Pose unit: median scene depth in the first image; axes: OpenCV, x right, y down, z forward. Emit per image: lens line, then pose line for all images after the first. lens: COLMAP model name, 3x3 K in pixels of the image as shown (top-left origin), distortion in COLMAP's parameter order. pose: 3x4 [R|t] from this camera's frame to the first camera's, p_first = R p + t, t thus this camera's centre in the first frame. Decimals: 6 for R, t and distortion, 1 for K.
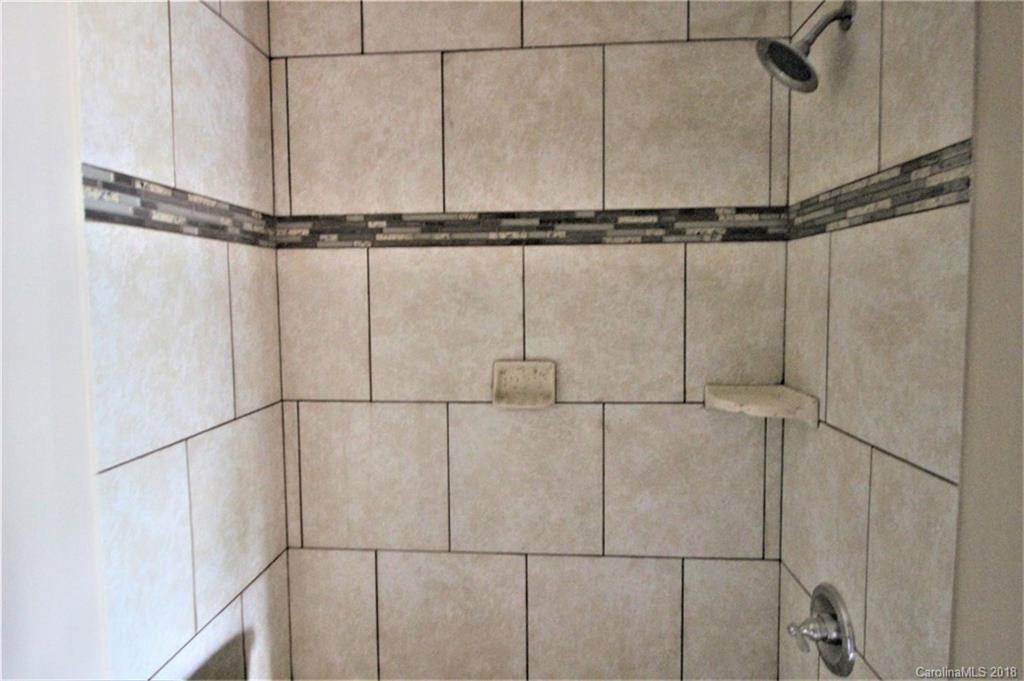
lens RADIAL K [[581.2, 0, 510.4], [0, 581.2, 329.2], [0, 0, 1]] dist [0.005516, -0.011927]
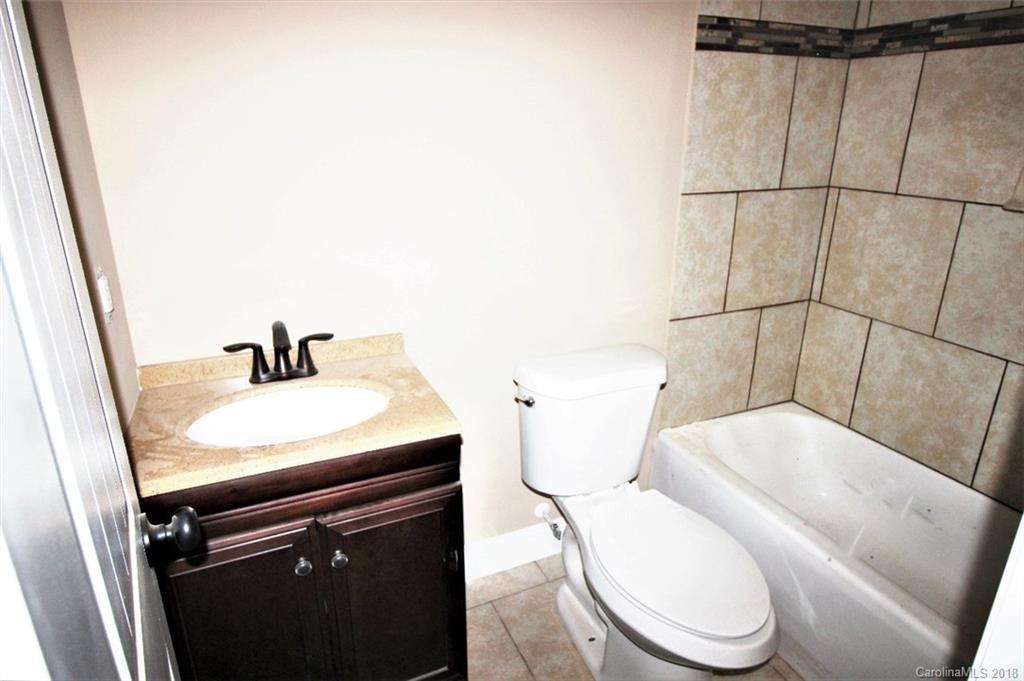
lens RADIAL K [[581.2, 0, 510.4], [0, 581.2, 329.2], [0, 0, 1]] dist [0.005516, -0.011927]
pose [[0.467253, 0.303291, -0.830475, 0.469497], [-0.061364, 0.948180, 0.311751, 0.066723], [0.881992, -0.094705, 0.461651, -0.264644]]
